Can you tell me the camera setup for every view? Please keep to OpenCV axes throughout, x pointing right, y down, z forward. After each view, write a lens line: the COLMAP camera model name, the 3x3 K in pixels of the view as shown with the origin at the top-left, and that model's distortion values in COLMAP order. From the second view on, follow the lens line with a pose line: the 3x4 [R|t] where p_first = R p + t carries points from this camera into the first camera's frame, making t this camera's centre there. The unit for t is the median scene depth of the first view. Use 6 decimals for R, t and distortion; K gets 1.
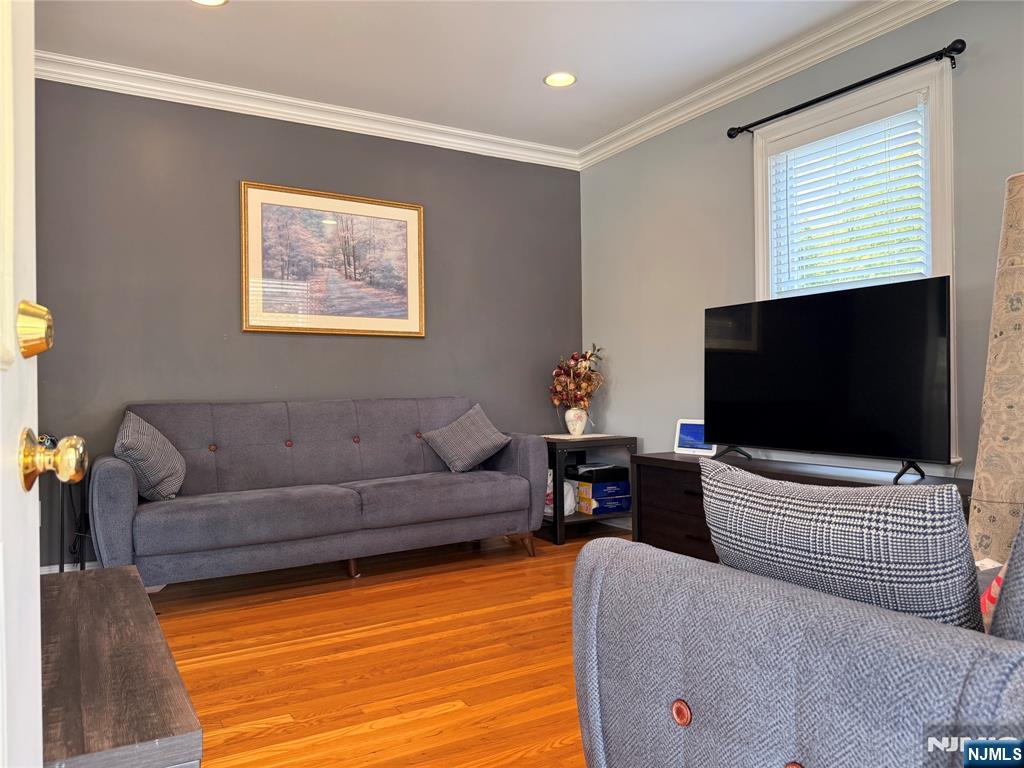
lens RADIAL K [[722.5, 0, 507.4], [0, 722.5, 386.4], [0, 0, 1]] dist [0.052050, -0.005429]
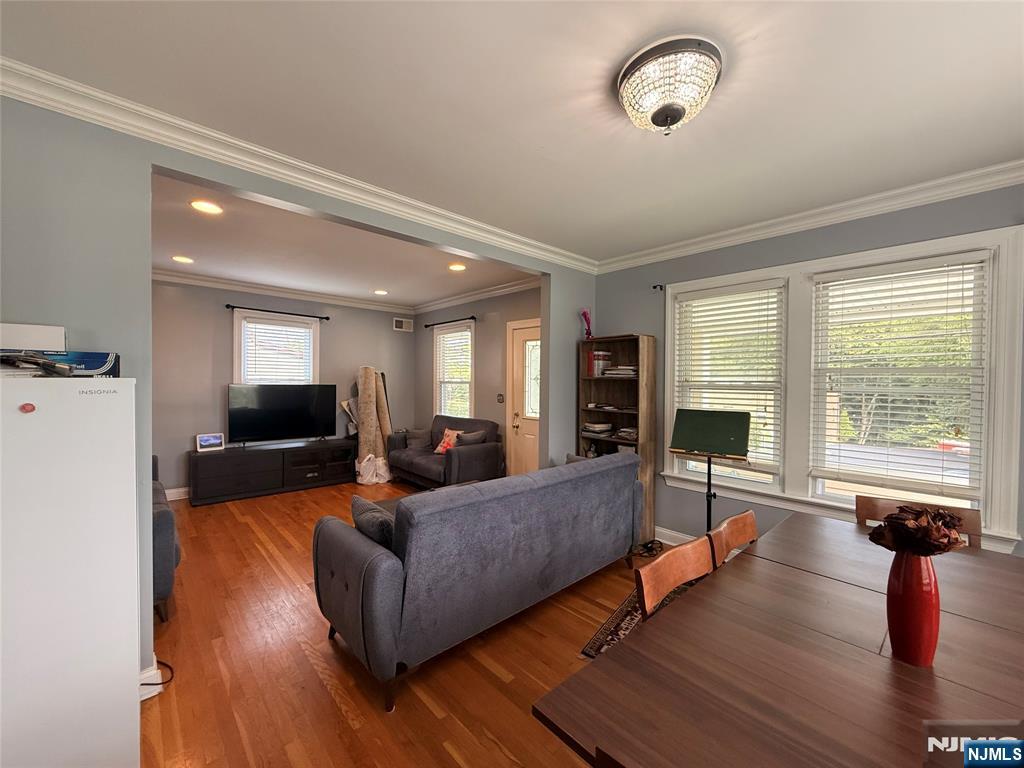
lens RADIAL K [[410.0, 0, 509.2], [0, 410.0, 384.3], [0, 0, 1]] dist [0.001450, -0.000072]
pose [[-0.203512, 0.003999, 0.979064, -0.996311], [-0.010337, 0.999927, -0.006233, -0.093930], [-0.979018, -0.011389, -0.203455, 0.350954]]
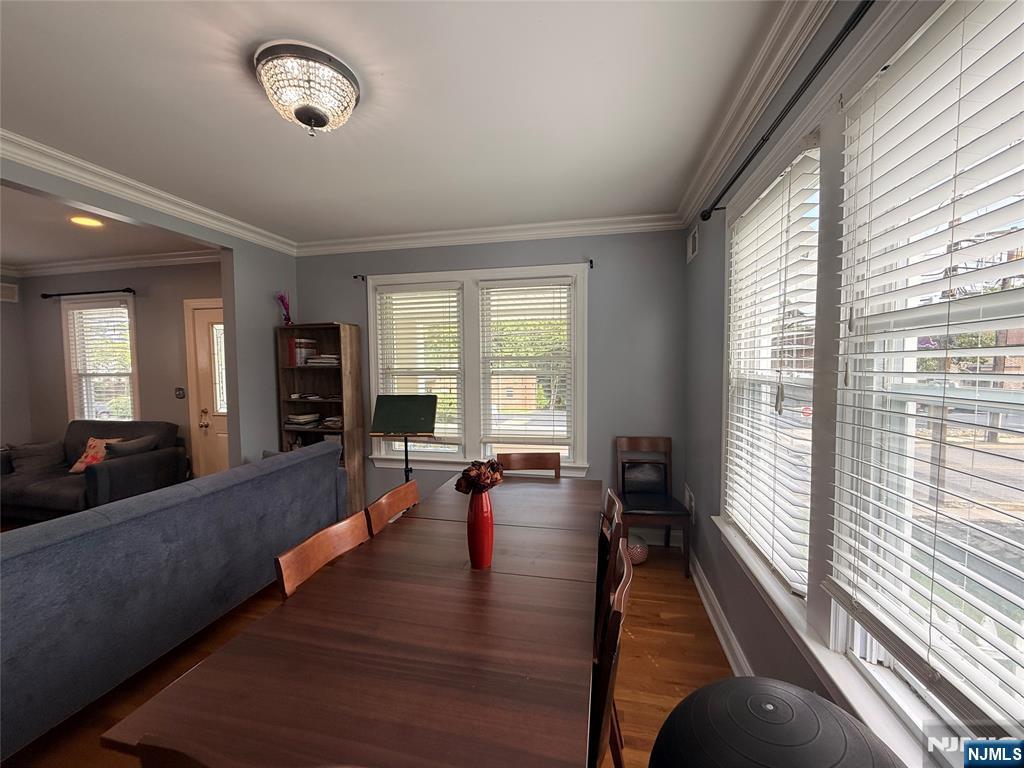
lens RADIAL K [[410.0, 0, 508.1], [0, 410.0, 384.2], [0, 0, 1]] dist [0.001450, -0.000072]
pose [[-0.725462, -0.011052, 0.688173, -1.056462], [0.017674, 0.999242, 0.034680, -0.100981], [-0.688035, 0.037322, -0.724717, 0.303334]]
